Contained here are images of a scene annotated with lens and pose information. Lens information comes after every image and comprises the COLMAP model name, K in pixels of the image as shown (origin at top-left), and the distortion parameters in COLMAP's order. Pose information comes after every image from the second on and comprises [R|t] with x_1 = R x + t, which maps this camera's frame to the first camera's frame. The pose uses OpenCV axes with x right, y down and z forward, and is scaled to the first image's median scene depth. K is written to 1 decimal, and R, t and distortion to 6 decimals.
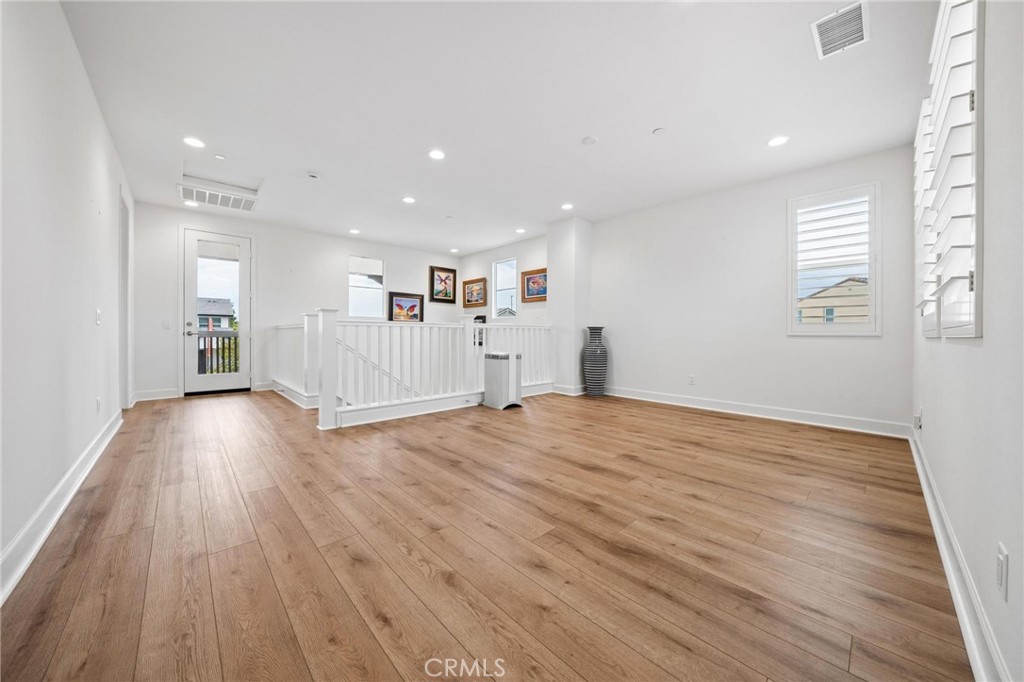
lens RADIAL K [[354.5, 0, 504.2], [0, 354.5, 344.4], [0, 0, 1]] dist [-0.022527, 0.000258]
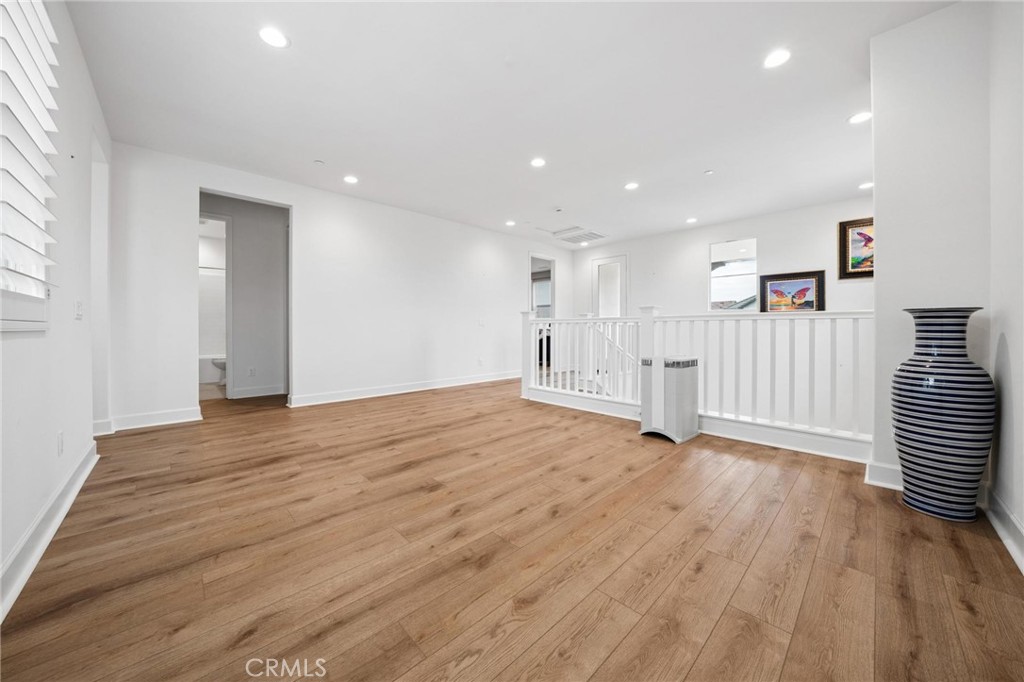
lens RADIAL K [[354.5, 0, 505.8], [0, 354.5, 331.2], [0, 0, 1]] dist [-0.022527, 0.000258]
pose [[0.019679, -0.001853, -0.999805, 0.940506], [-0.030569, 0.999530, -0.002454, -0.019109], [0.999339, 0.030611, 0.019613, 0.948772]]
